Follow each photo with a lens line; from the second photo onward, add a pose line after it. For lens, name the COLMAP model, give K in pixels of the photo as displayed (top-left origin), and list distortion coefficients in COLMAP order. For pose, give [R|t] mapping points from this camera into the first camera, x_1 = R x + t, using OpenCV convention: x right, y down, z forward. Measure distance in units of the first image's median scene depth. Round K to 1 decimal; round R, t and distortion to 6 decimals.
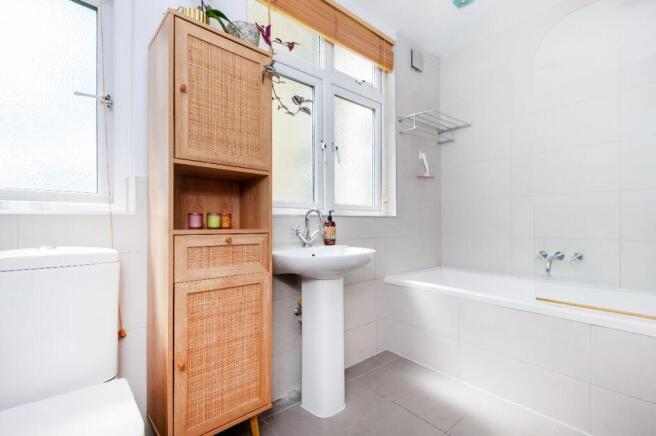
lens RADIAL K [[303.4, 0, 328.0], [0, 303.4, 218.0], [0, 0, 1]] dist [0.034069, -0.000103]
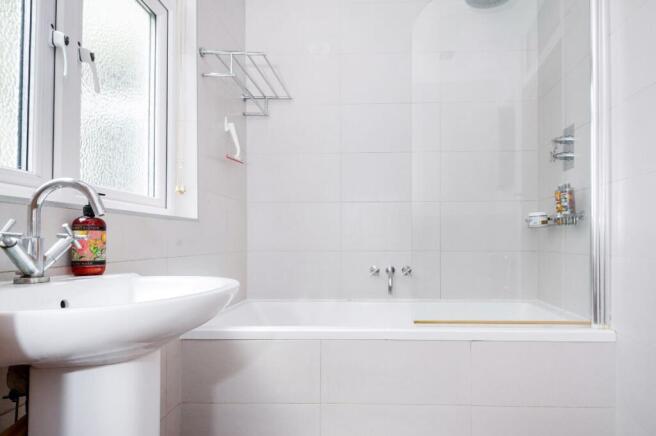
lens RADIAL K [[372.4, 0, 328.2], [0, 372.4, 242.3], [0, 0, 1]] dist [0.055188, -0.063751]
pose [[0.624950, 0.011075, 0.780587, -0.193204], [-0.019927, 0.999800, 0.001769, 0.036122], [-0.780411, -0.016660, 0.625045, 0.415187]]
